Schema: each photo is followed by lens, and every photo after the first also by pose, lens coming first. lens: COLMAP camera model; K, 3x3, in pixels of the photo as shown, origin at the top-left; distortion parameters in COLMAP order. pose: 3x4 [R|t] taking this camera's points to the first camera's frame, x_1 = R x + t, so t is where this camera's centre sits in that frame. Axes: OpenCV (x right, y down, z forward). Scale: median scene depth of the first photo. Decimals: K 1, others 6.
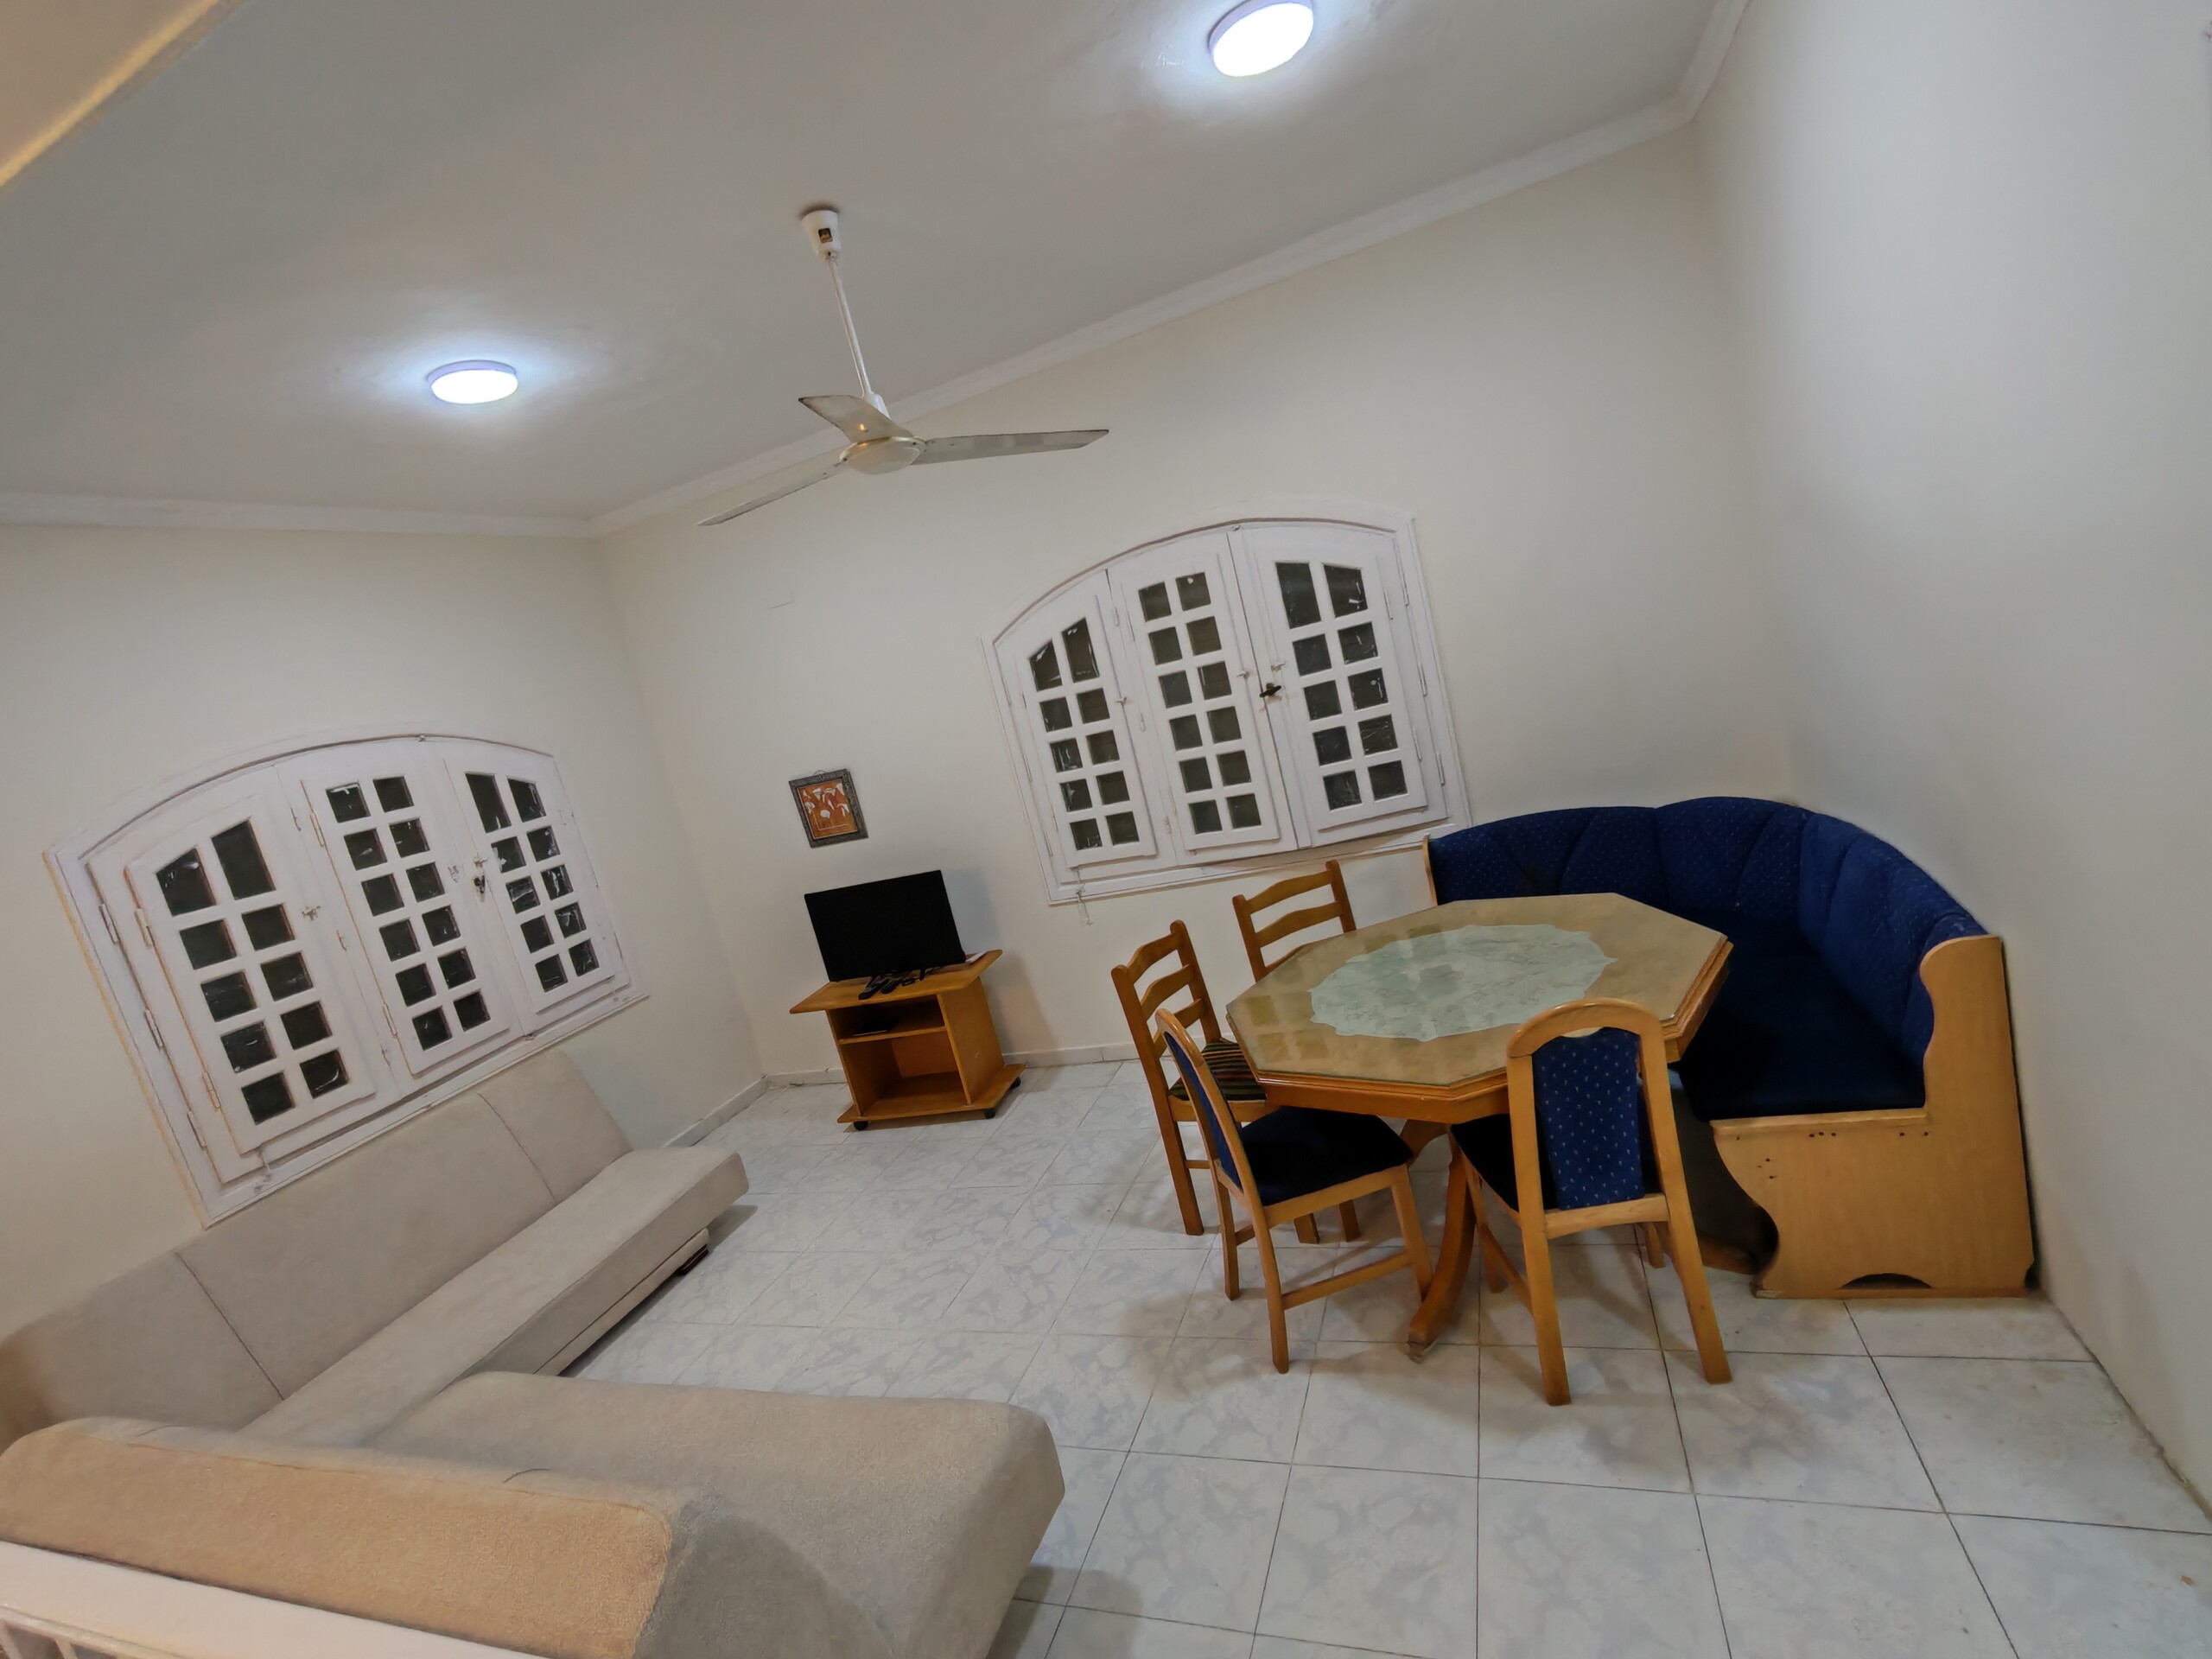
lens RADIAL K [[1005.2, 0, 1092.9], [0, 1005.2, 822.7], [0, 0, 1]] dist [-0.005396, 0.002187]
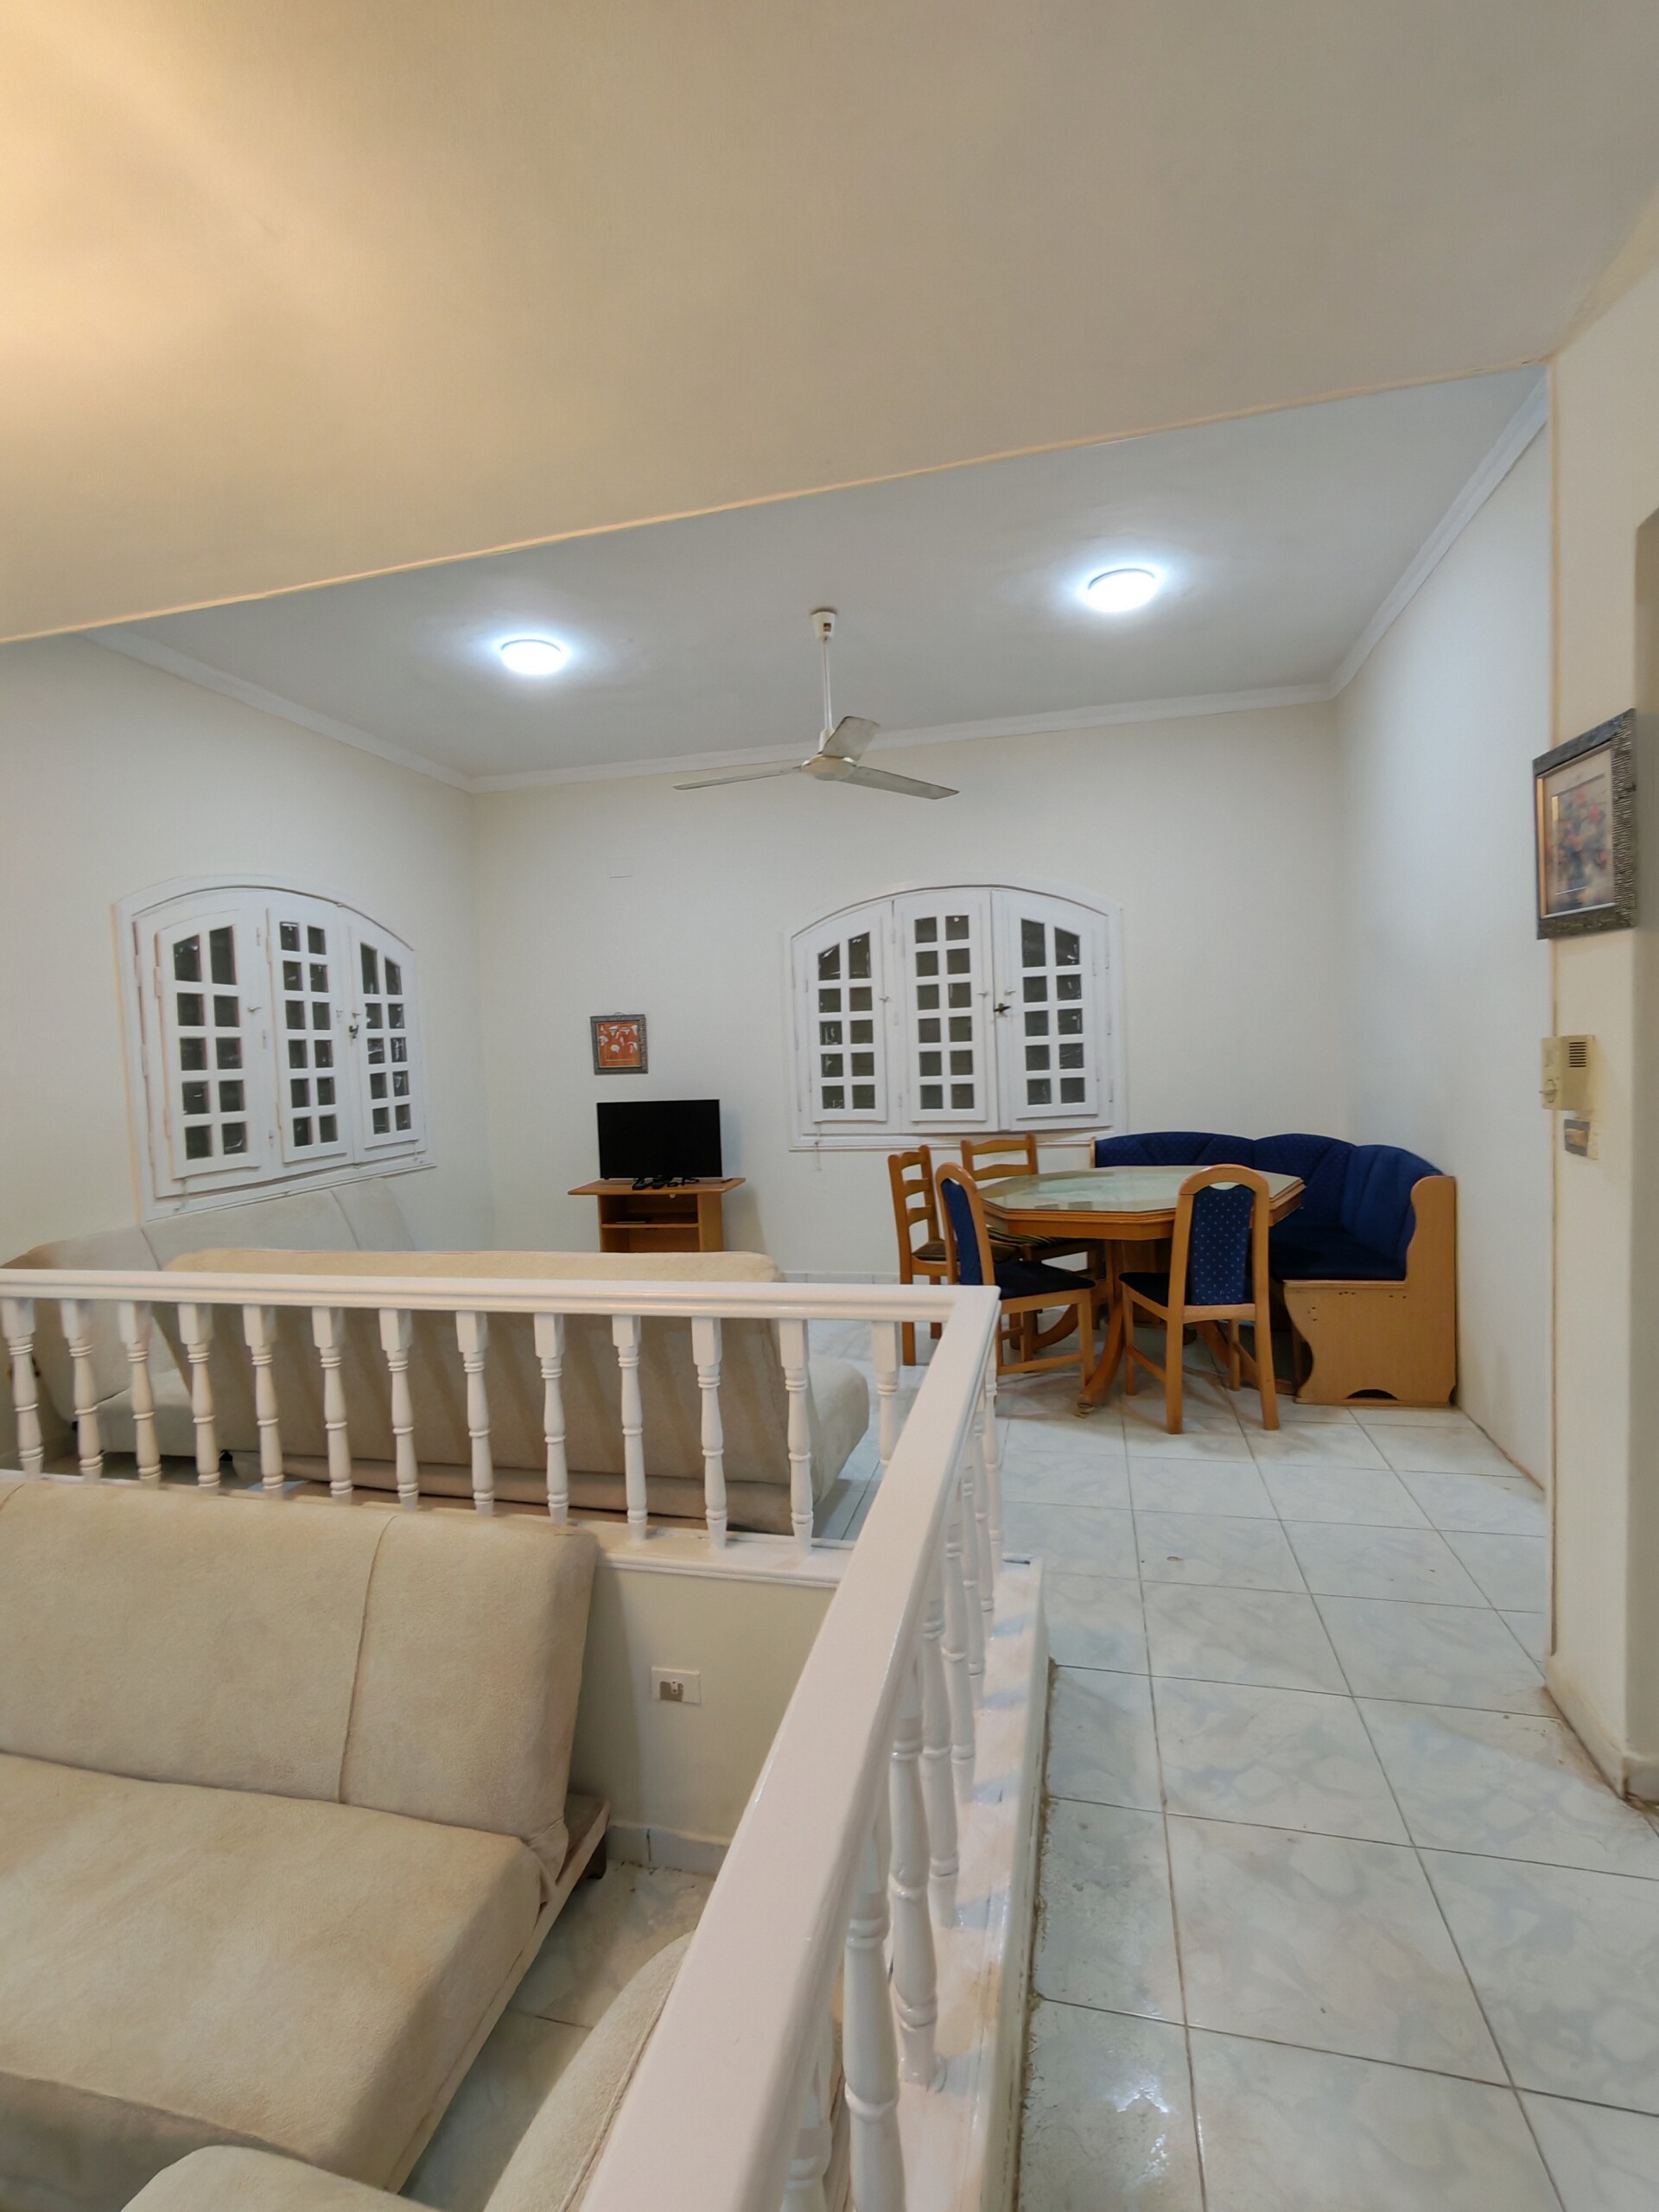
lens RADIAL K [[1005.2, 0, 817.2], [0, 1005.2, 1102.2], [0, 0, 1]] dist [-0.005396, 0.002187]
pose [[0.972553, 0.196869, 0.124027, -0.200255], [-0.180356, 0.974603, -0.132741, 0.207766], [-0.147010, 0.106729, 0.983360, -0.274330]]
